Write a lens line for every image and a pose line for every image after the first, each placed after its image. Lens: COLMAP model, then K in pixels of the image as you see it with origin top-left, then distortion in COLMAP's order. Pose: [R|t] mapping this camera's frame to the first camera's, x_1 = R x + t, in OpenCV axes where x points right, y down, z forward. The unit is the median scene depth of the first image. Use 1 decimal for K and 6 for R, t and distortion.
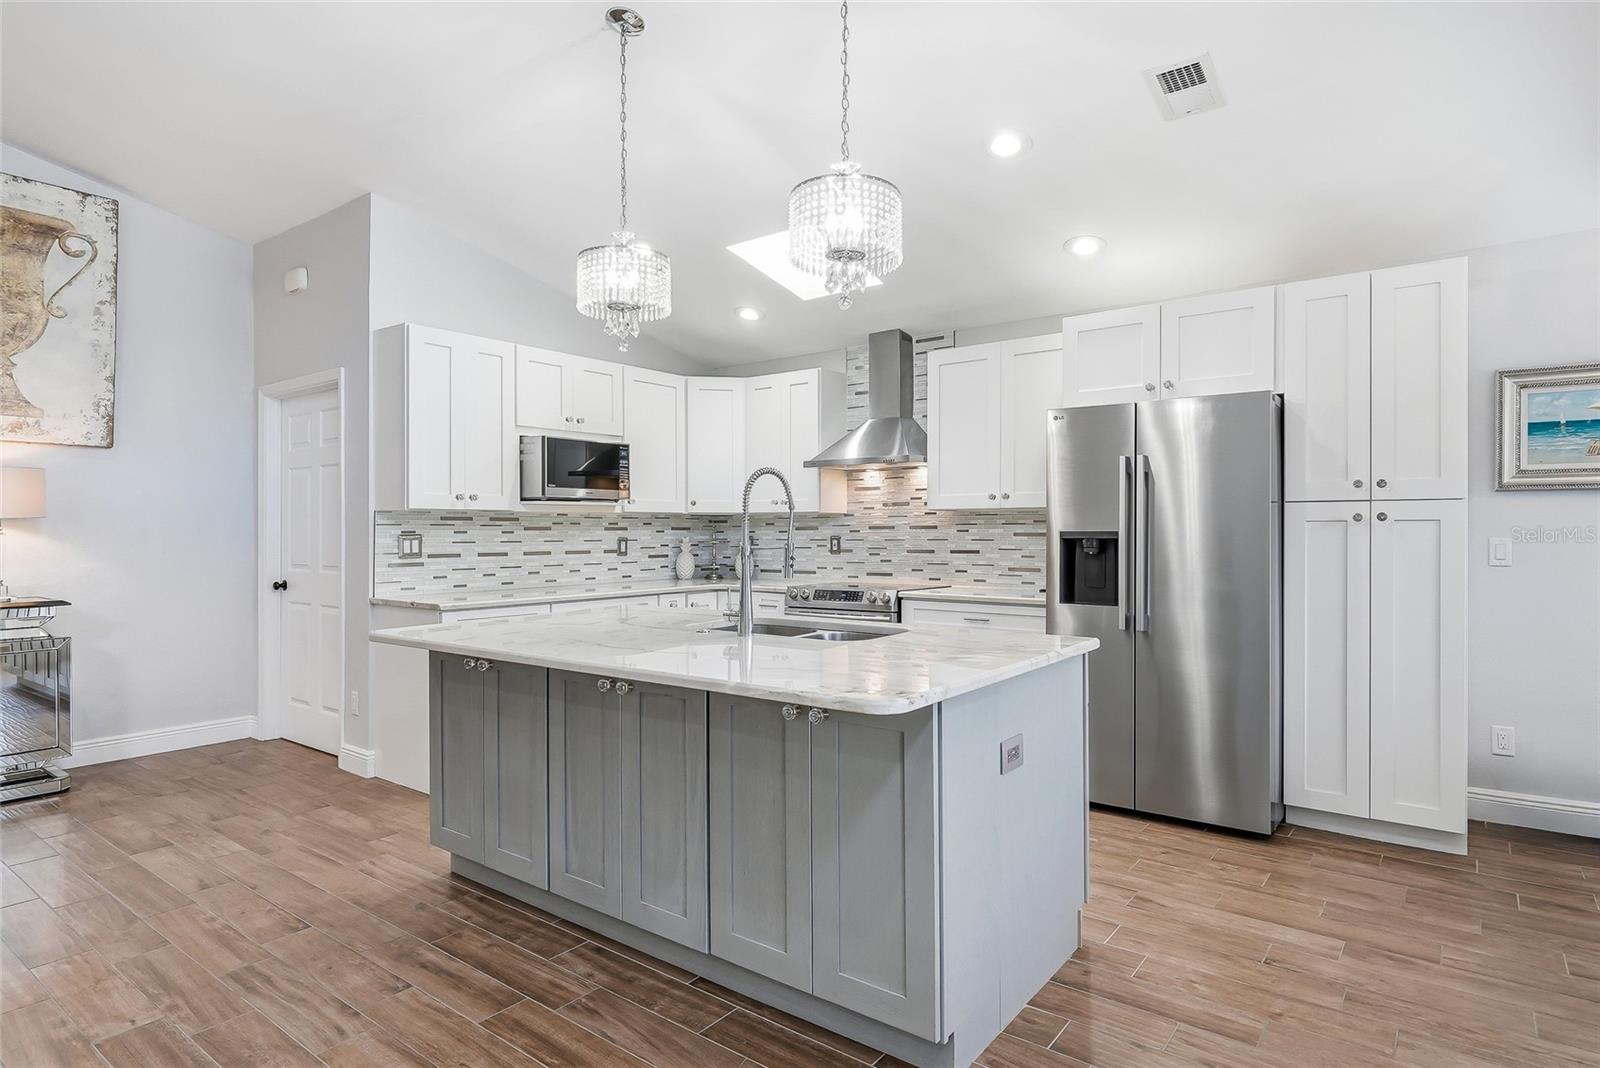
lens RADIAL K [[865.4, 0, 766.5], [0, 865.4, 530.5], [0, 0, 1]] dist [0.018173, -0.000383]
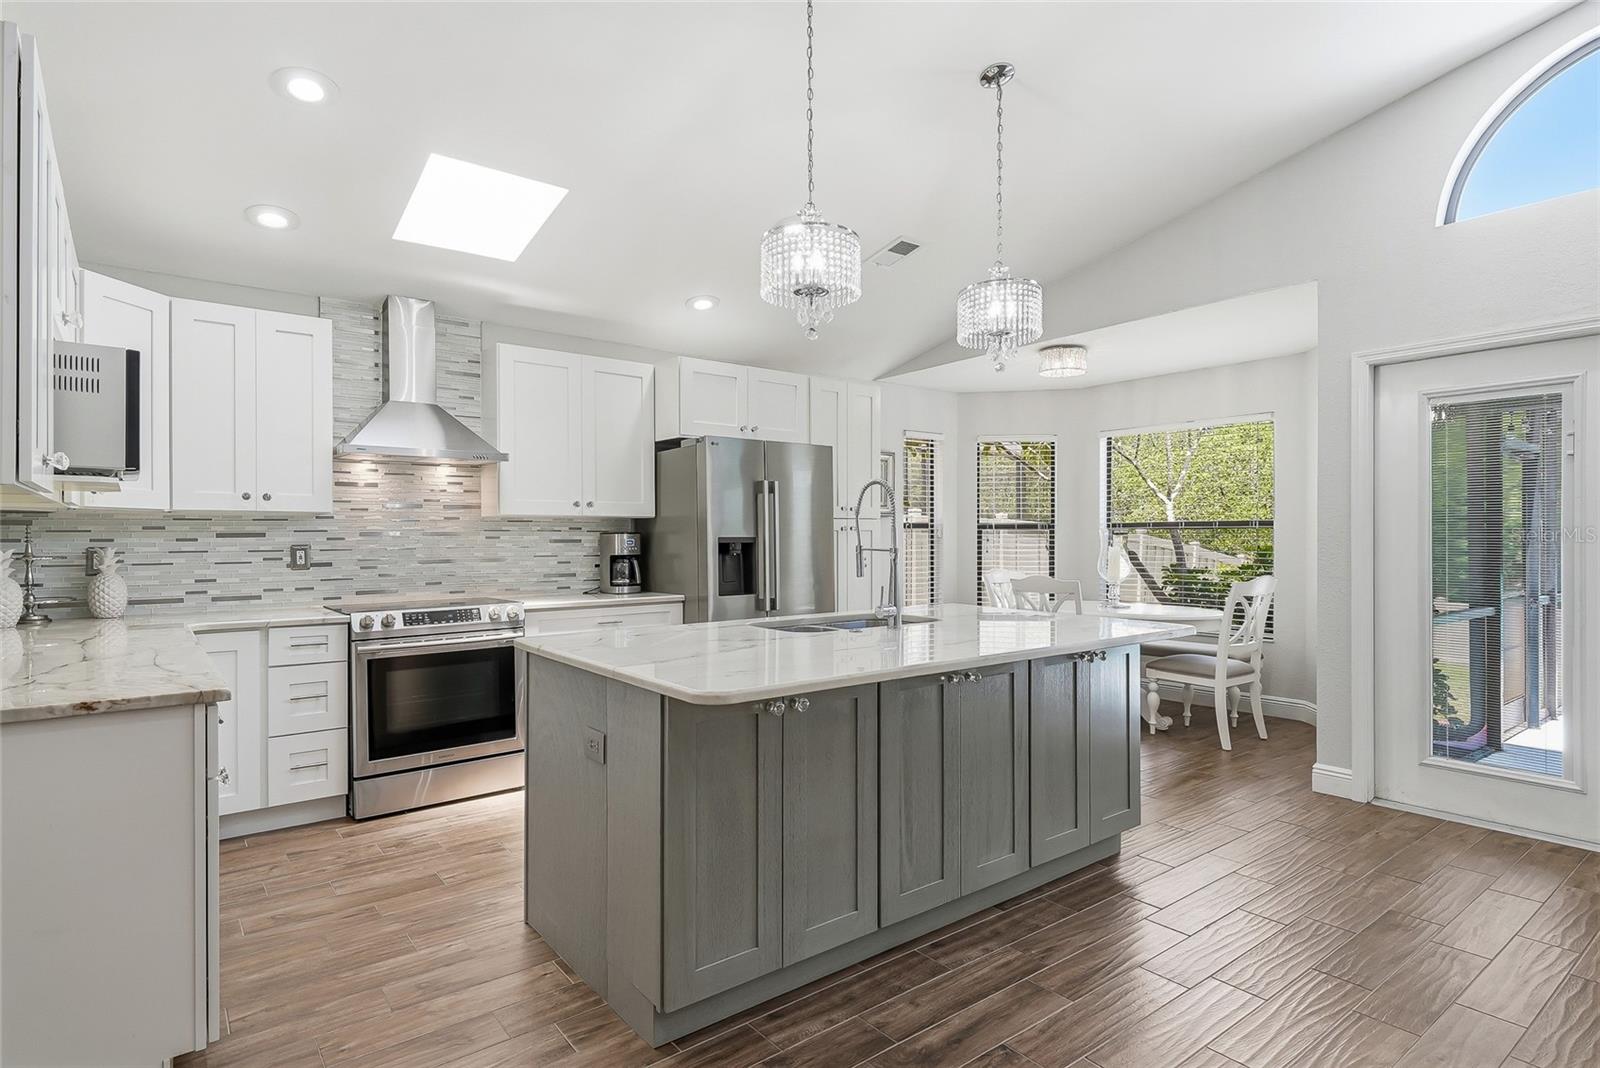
lens RADIAL K [[865.4, 0, 798.3], [0, 865.4, 534.4], [0, 0, 1]] dist [0.018173, -0.000383]
pose [[0.232426, 0.006092, 0.972595, -0.585400], [0.005939, 0.999953, -0.007683, 0.005687], [-0.972596, 0.007562, 0.232379, 0.441902]]
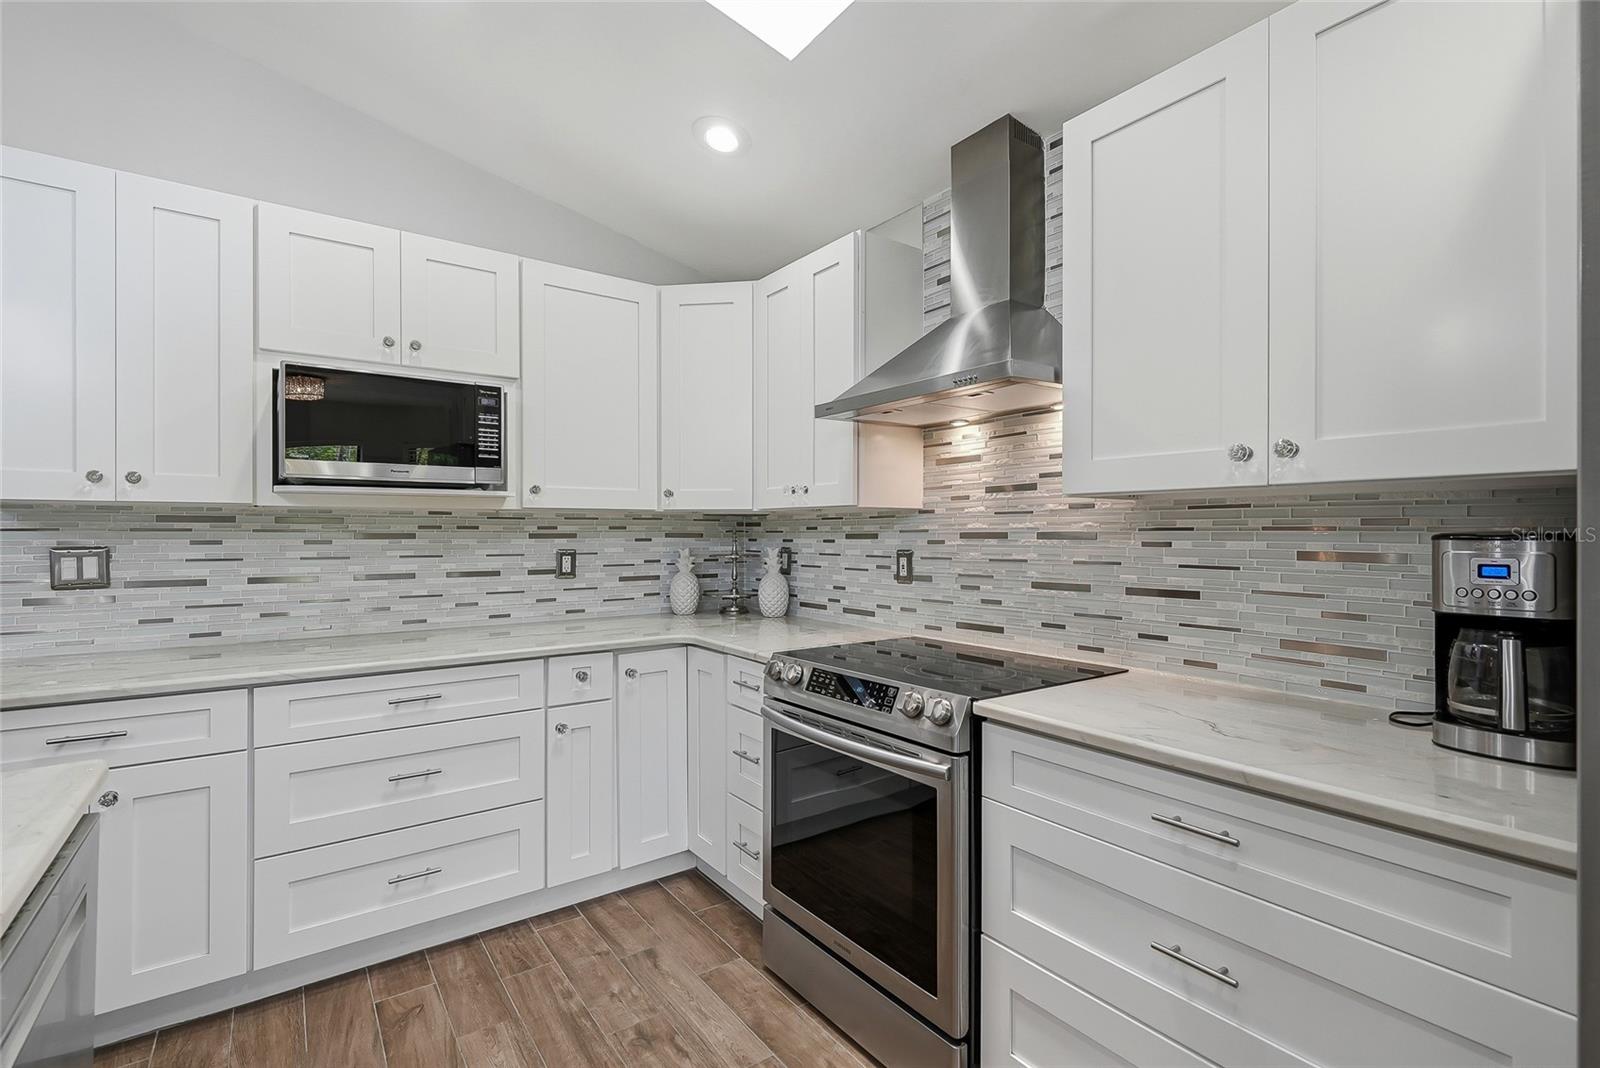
lens RADIAL K [[725.1, 0, 788.1], [0, 725.1, 530.2], [0, 0, 1]] dist [-0.003348, -0.001091]
pose [[0.965402, 0.001048, -0.260764, 0.137370], [-0.001930, 0.999993, -0.003124, -0.005044], [0.260759, 0.003520, 0.965397, 0.577399]]
